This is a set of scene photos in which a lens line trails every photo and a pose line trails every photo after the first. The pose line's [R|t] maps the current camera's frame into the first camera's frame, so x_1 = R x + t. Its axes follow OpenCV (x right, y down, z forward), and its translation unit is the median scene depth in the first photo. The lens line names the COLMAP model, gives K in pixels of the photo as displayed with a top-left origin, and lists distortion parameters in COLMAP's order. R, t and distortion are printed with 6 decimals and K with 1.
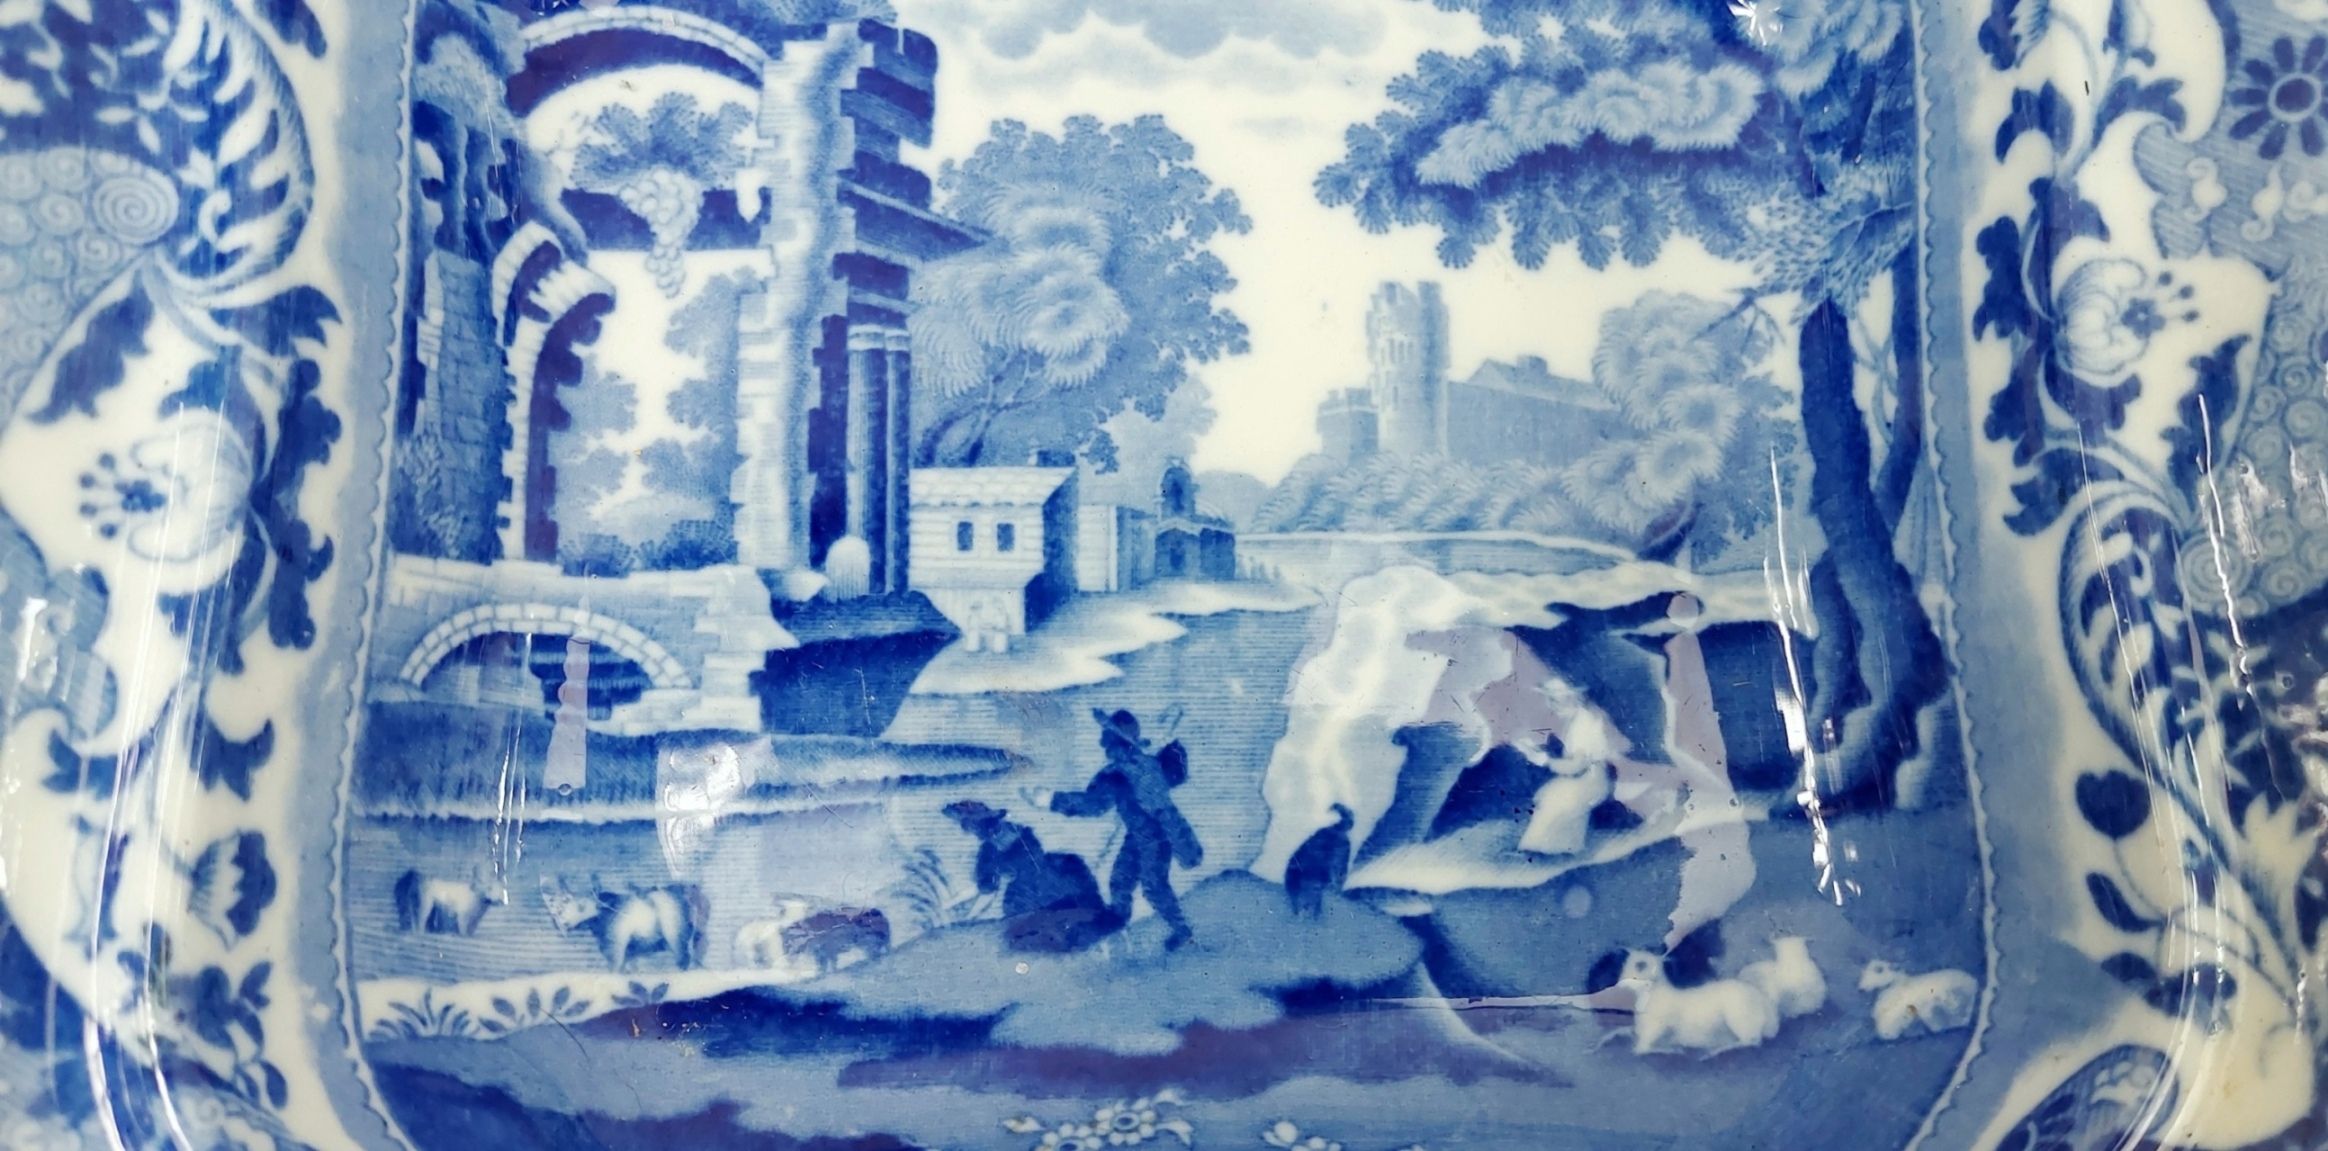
lens RADIAL K [[1927.0, 0, 1277.6], [0, 1927.0, 535.6], [0, 0, 1]] dist [0.075021, -0.133920]
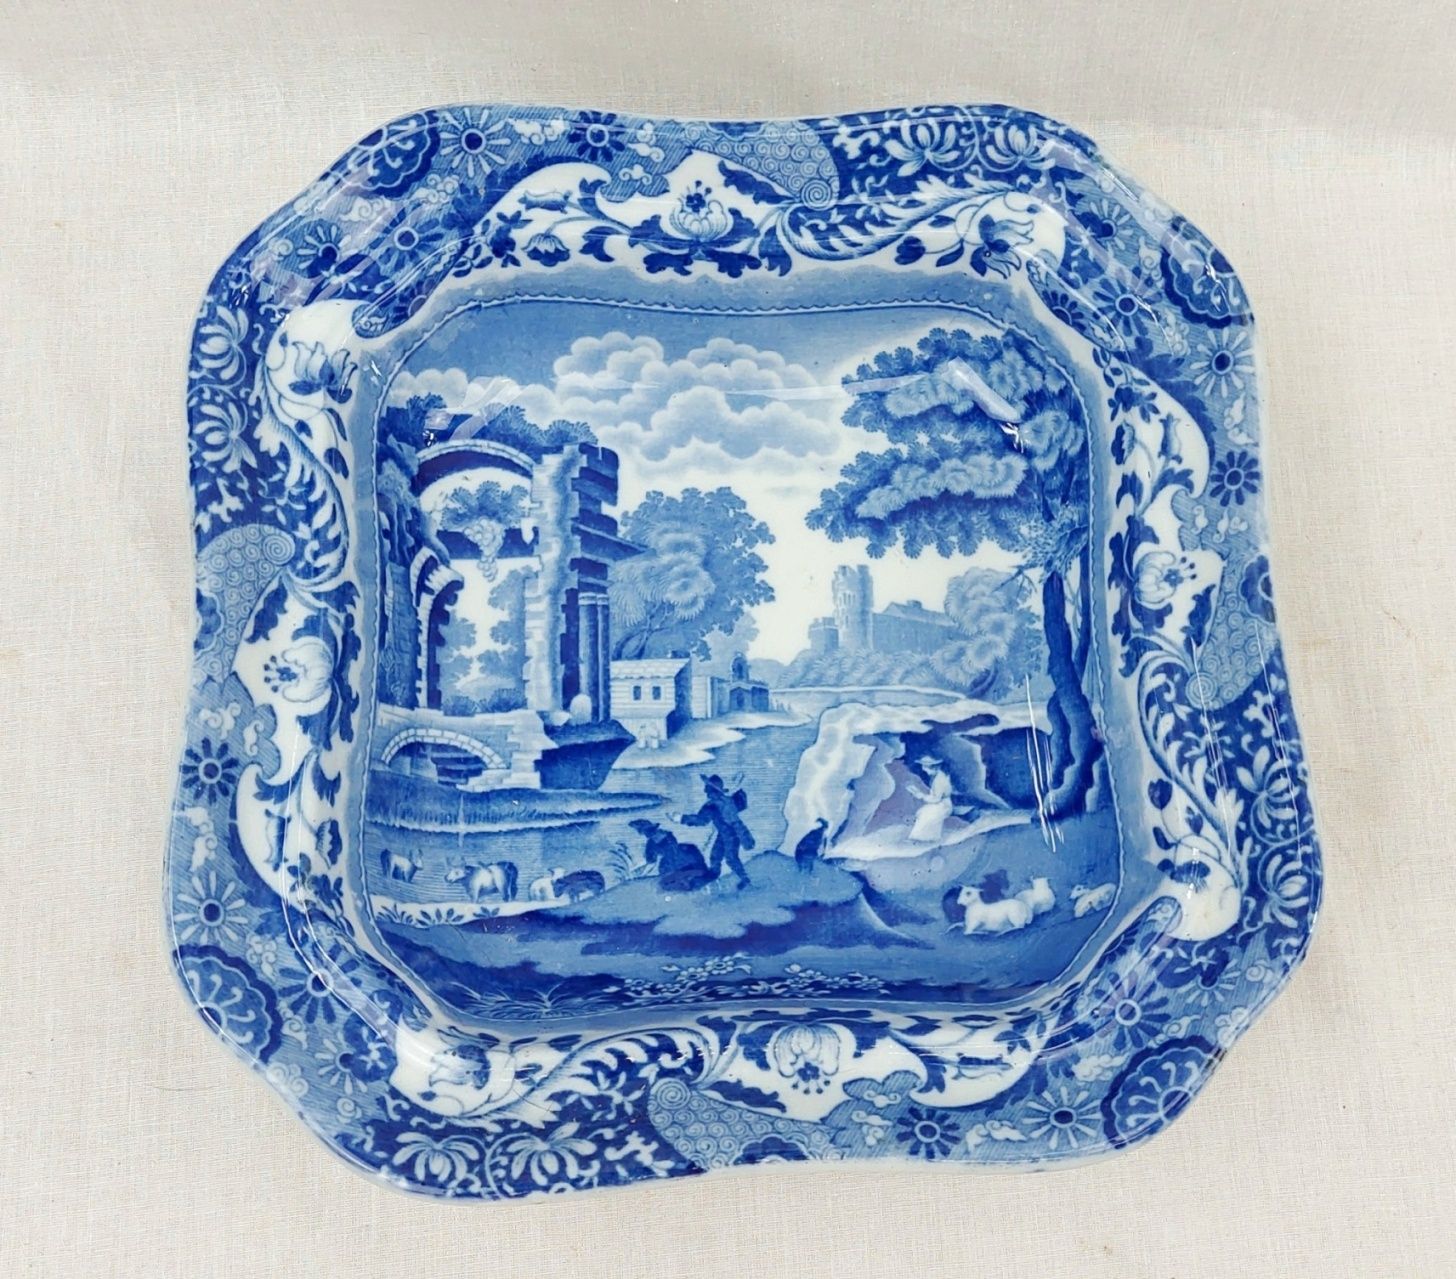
lens RADIAL K [[2010.1, 0, 880.6], [0, 2010.1, 605.4], [0, 0, 1]] dist [0.302490, -1.381978]
pose [[0.999625, -0.021458, 0.017034, 0.064509], [0.022993, 0.995138, -0.095771, 0.121724], [-0.014896, 0.096127, 0.995258, -1.181337]]
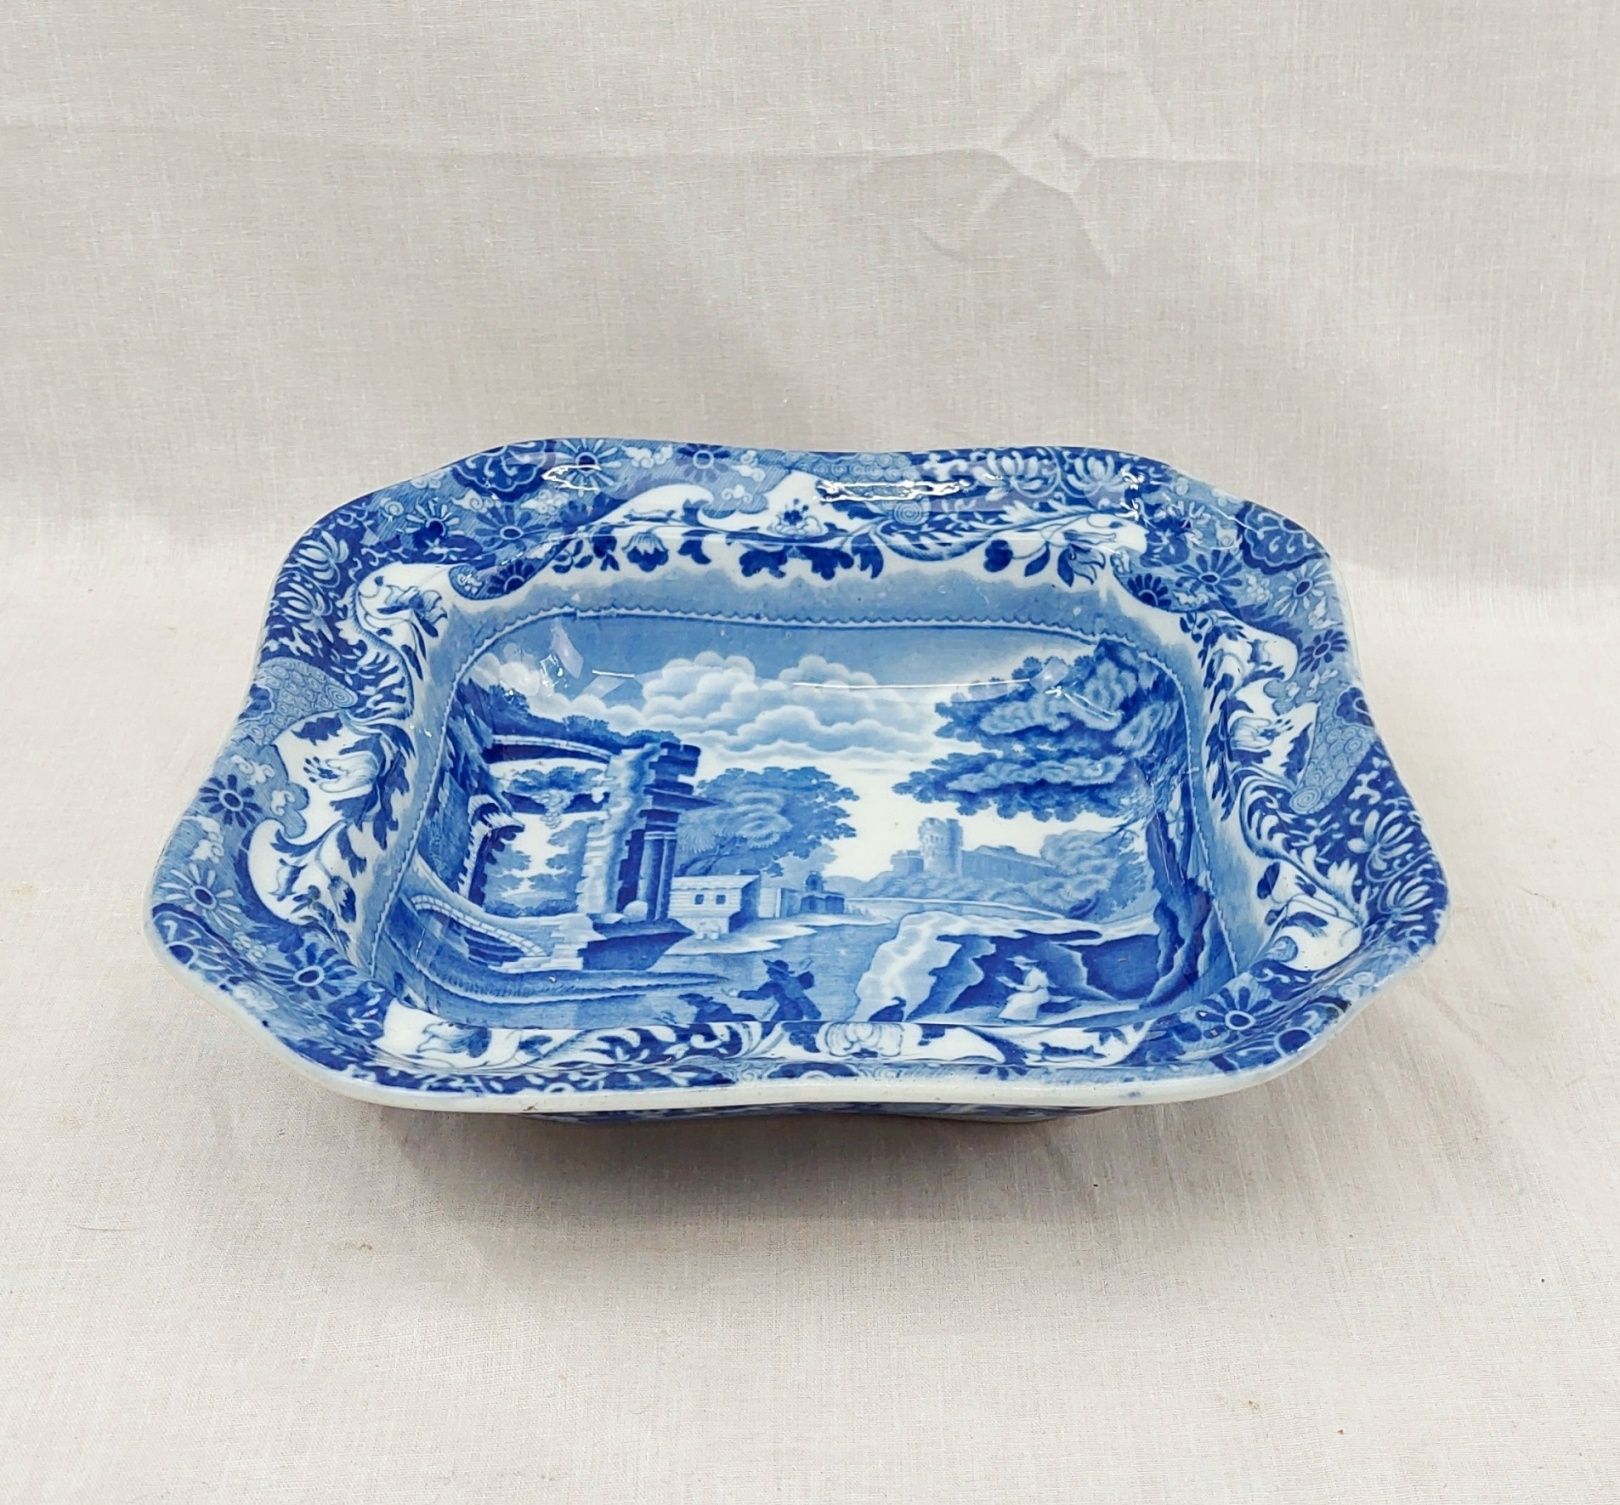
lens RADIAL K [[2367.0, 0, 1056.1], [0, 2367.0, 683.6], [0, 0, 1]] dist [0.296464, -1.405122]
pose [[0.998981, -0.038839, 0.022977, 0.141243], [0.043401, 0.687487, -0.724899, 1.574595], [0.012358, 0.725157, 0.688472, -0.756388]]
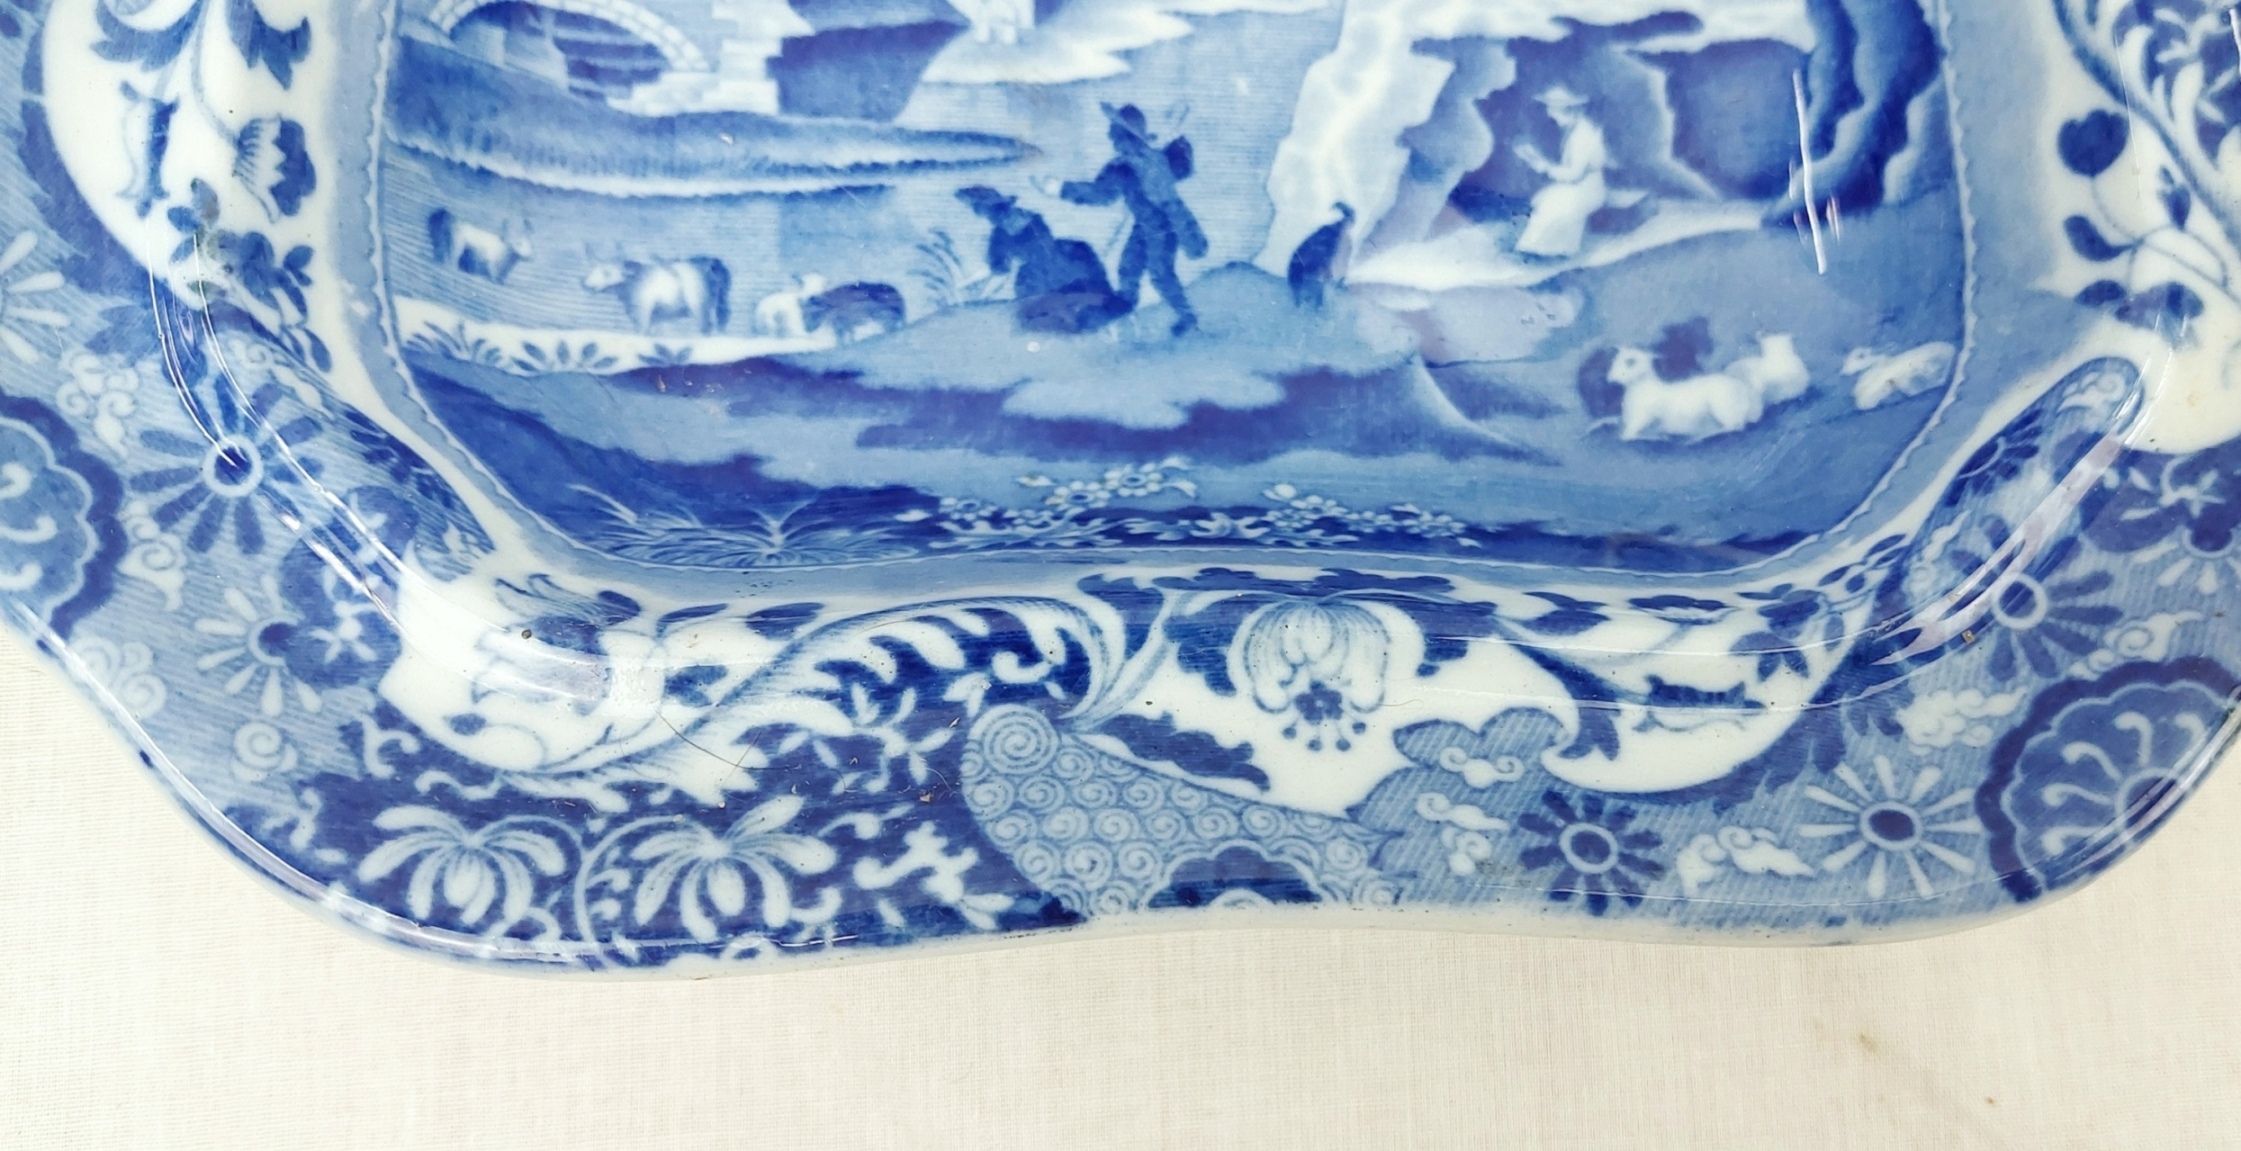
lens RADIAL K [[1931.3, 0, 1276.7], [0, 1931.3, 527.1], [0, 0, 1]] dist [0.085980, -0.205796]
pose [[0.999922, 0.012200, -0.002685, 0.002375], [-0.011984, 0.997511, 0.069478, 0.242551], [0.003526, -0.069441, 0.997580, -0.039256]]
